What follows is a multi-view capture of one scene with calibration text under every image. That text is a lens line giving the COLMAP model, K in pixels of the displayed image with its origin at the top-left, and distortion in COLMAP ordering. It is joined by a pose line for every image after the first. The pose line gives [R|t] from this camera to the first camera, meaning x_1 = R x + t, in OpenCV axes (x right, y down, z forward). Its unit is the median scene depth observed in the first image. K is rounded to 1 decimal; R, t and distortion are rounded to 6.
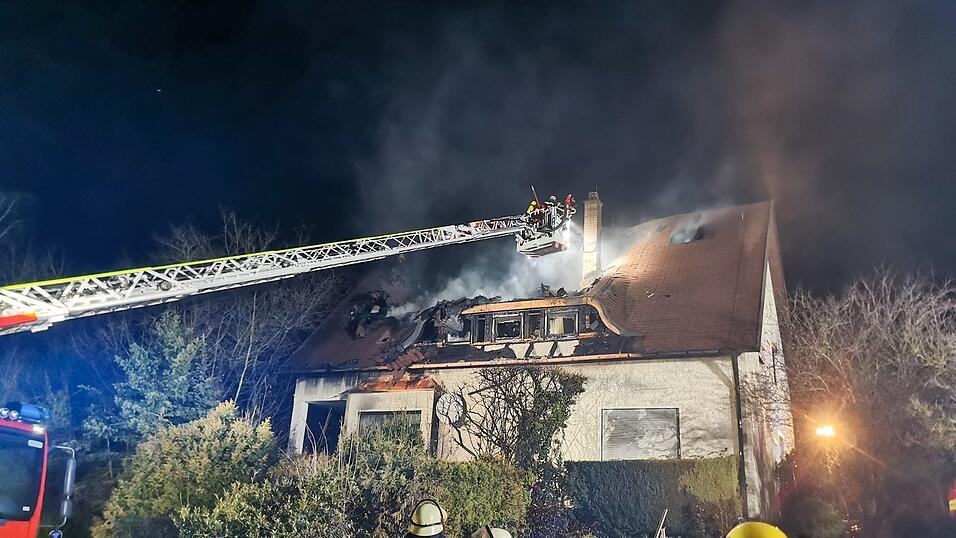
lens RADIAL K [[742.5, 0, 494.2], [0, 742.5, 272.2], [0, 0, 1]] dist [0.082298, -0.122867]
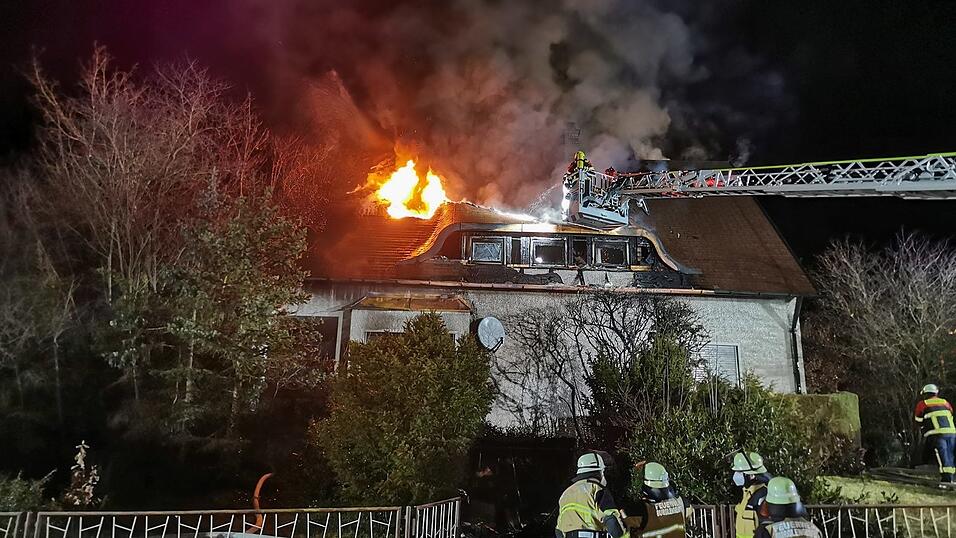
lens RADIAL K [[743.6, 0, 493.0], [0, 743.6, 254.7], [0, 0, 1]] dist [0.082546, -0.125433]
pose [[0.878125, 0.109385, 0.465759, -0.492444], [-0.132820, 0.990982, 0.017679, 0.074476], [-0.459625, -0.077387, 0.884735, 0.223599]]
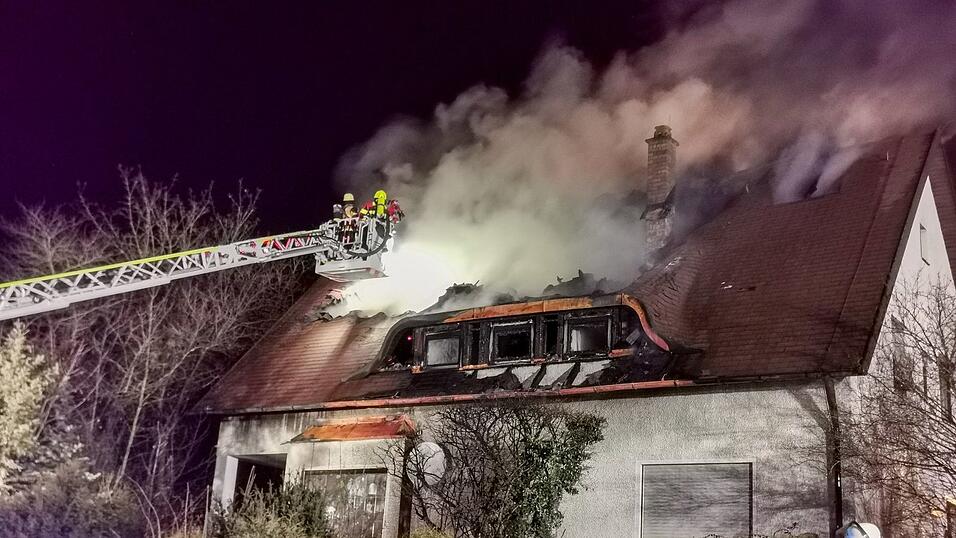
lens RADIAL K [[1227.8, 0, 480.2], [0, 1227.8, 227.2], [0, 0, 1]] dist [0.035544, 0.015053]
pose [[0.990994, -0.033429, -0.129664, 0.141966], [0.033258, 0.999441, -0.003486, -0.025828], [0.129708, -0.000858, 0.991552, -0.092490]]
